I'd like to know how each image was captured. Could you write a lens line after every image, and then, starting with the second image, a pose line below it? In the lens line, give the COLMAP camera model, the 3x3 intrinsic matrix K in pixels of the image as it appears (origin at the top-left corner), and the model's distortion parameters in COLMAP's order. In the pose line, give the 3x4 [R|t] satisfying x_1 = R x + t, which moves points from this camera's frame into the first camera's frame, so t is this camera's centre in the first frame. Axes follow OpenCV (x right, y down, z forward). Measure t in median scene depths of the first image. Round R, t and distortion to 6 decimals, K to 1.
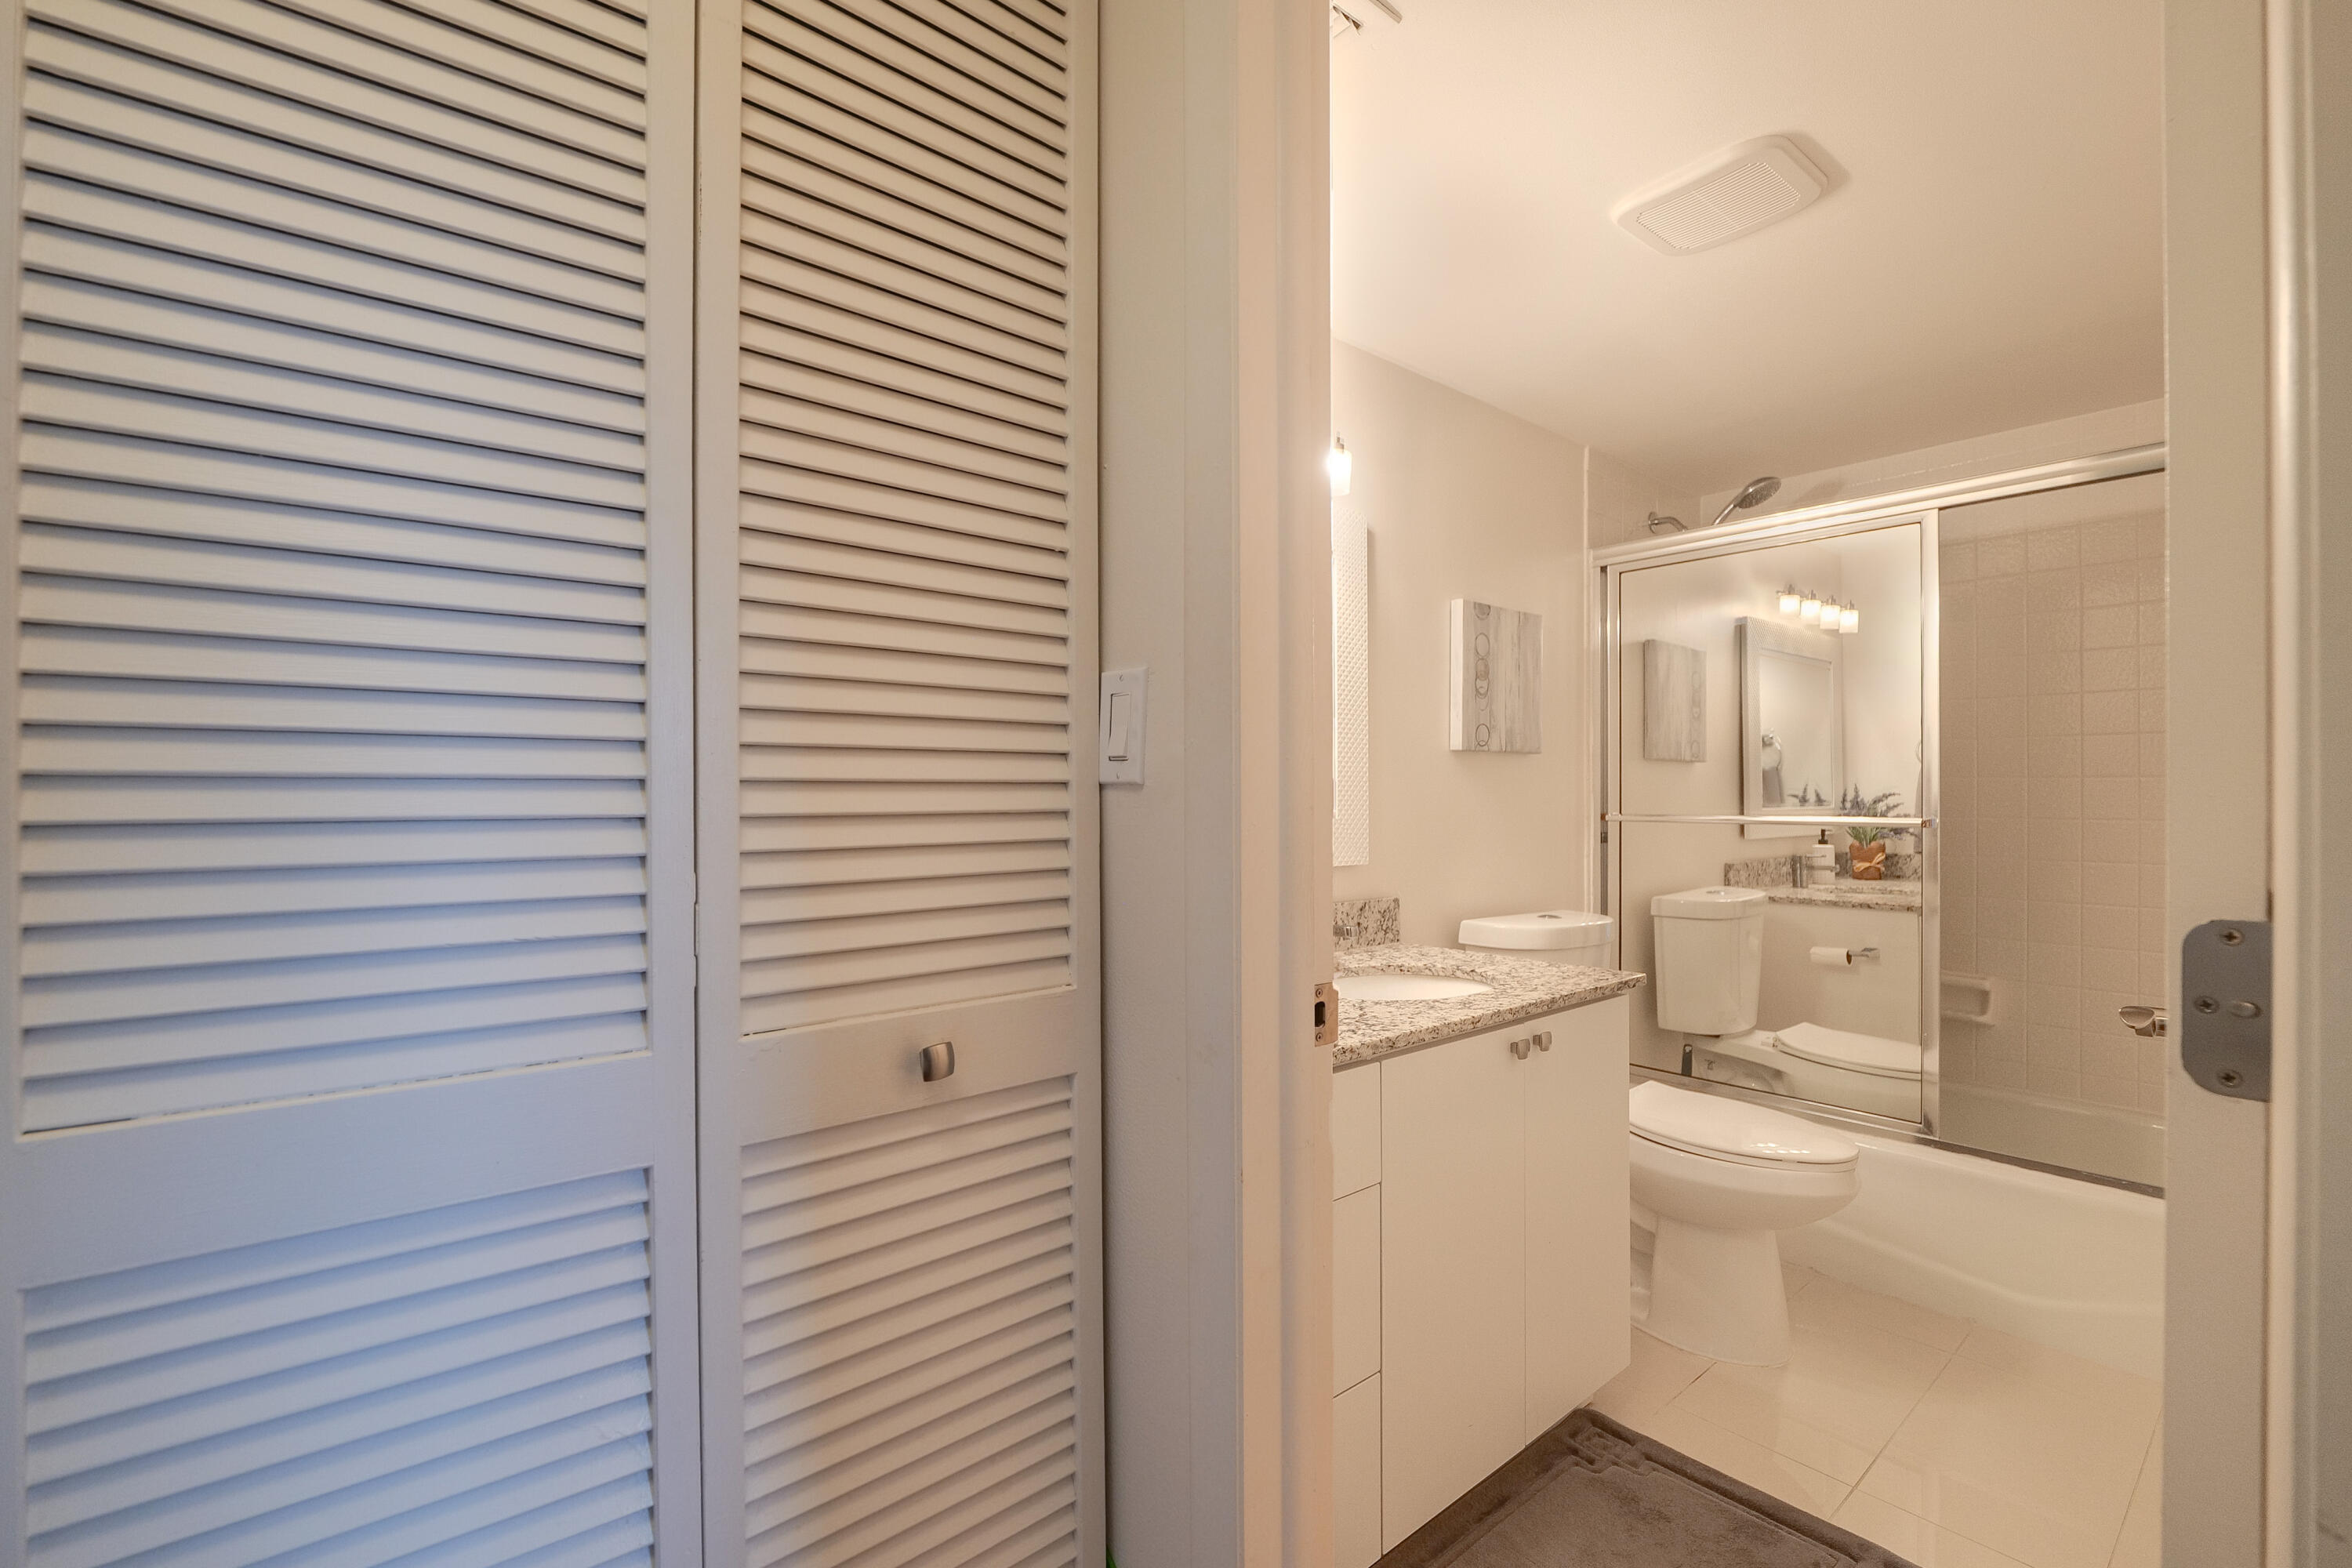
lens RADIAL K [[1017.2, 0, 1217.1], [0, 1017.2, 771.3], [0, 0, 1]] dist [-0.011082, -0.000524]
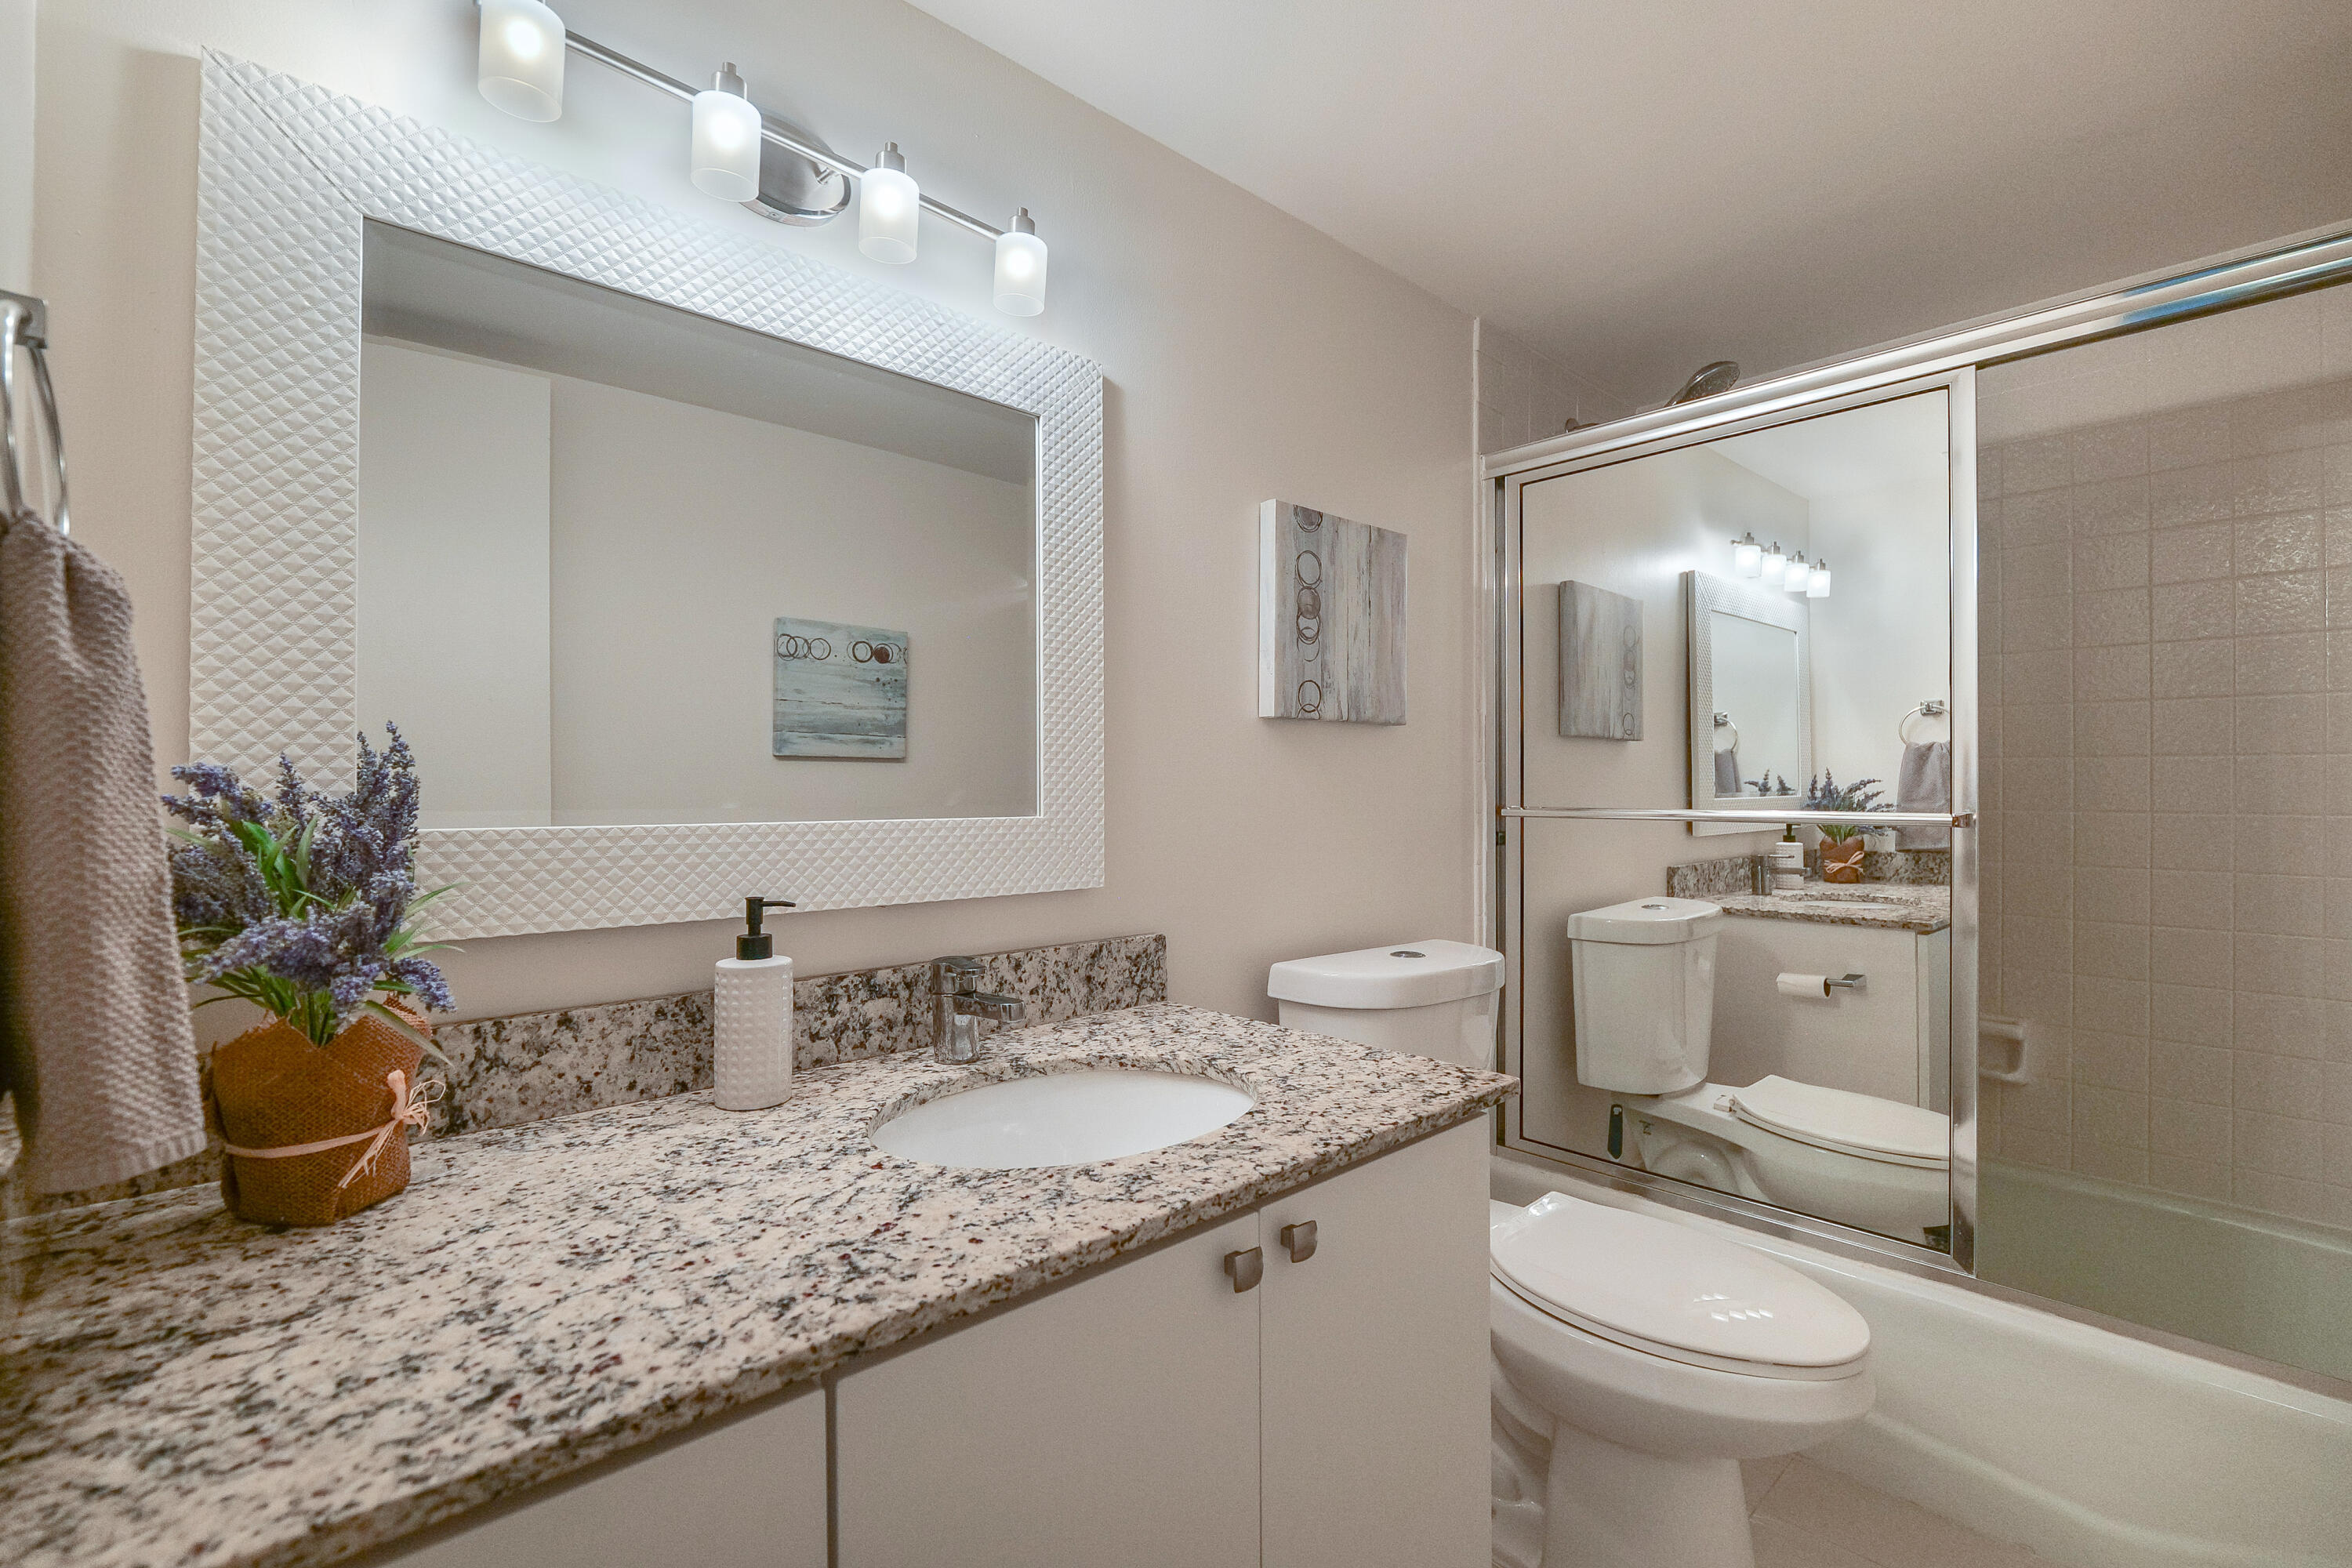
lens RADIAL K [[942.2, 0, 1166.5], [0, 942.2, 772.6], [0, 0, 1]] dist [-0.008238, -0.000087]
pose [[0.999420, -0.004513, -0.033765, 0.157231], [0.004787, 0.999956, 0.008052, 0.009490], [0.033727, -0.008209, 0.999397, 0.295183]]
